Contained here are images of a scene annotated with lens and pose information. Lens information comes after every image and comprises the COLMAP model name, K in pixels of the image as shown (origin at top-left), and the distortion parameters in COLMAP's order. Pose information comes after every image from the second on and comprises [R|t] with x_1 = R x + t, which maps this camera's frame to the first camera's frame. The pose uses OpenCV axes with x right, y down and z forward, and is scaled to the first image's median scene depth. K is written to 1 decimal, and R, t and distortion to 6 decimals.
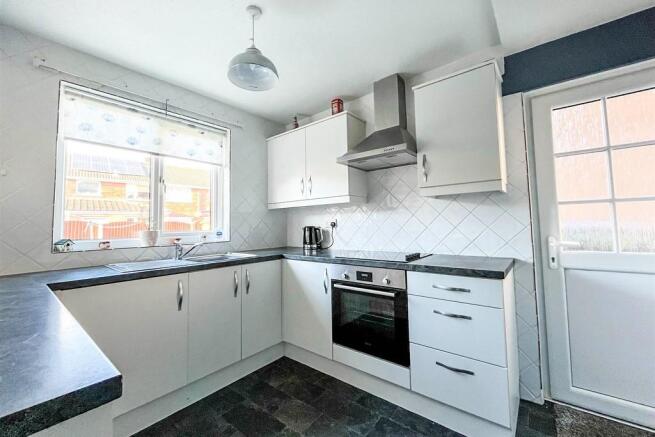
lens RADIAL K [[267.2, 0, 327.0], [0, 267.2, 209.5], [0, 0, 1]] dist [-0.000081, 0.000047]
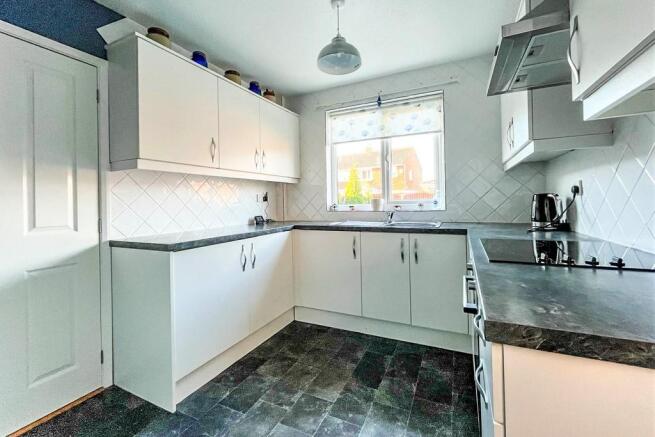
lens RADIAL K [[279.2, 0, 327.6], [0, 279.2, 199.4], [0, 0, 1]] dist [-0.000303, -0.000036]
pose [[0.238829, 0.007960, -0.971029, 0.611951], [0.074181, 0.996895, 0.026417, 0.027566], [0.968224, -0.078341, 0.237497, 0.449230]]
